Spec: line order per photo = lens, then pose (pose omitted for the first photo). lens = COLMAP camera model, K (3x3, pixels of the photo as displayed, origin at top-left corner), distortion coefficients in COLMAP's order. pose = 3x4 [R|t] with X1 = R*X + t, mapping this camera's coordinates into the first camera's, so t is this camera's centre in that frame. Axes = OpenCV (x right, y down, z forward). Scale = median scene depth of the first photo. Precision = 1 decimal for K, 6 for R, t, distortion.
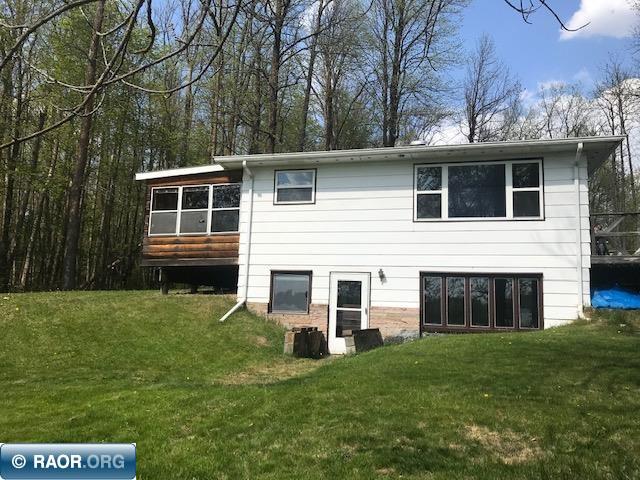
lens RADIAL K [[517.0, 0, 321.4], [0, 517.0, 244.8], [0, 0, 1]] dist [0.017142, -0.010403]
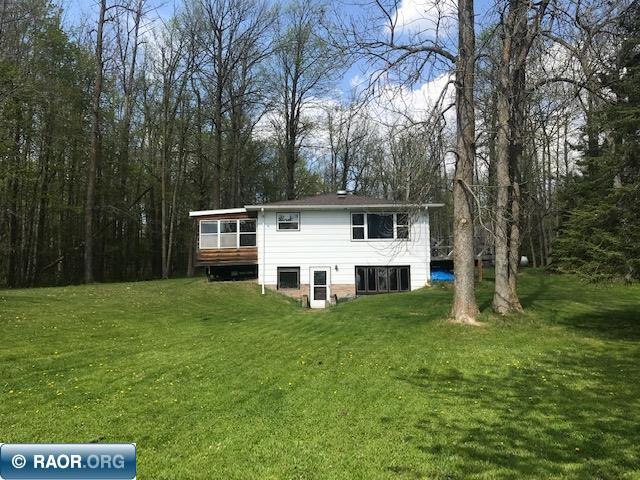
lens RADIAL K [[517.0, 0, 318.1], [0, 517.0, 238.4], [0, 0, 1]] dist [0.017142, -0.010403]
pose [[0.956734, -0.015883, 0.290531, -0.519518], [0.007032, 0.999480, 0.031484, -0.116631], [-0.290880, -0.028079, 0.956348, -0.871290]]
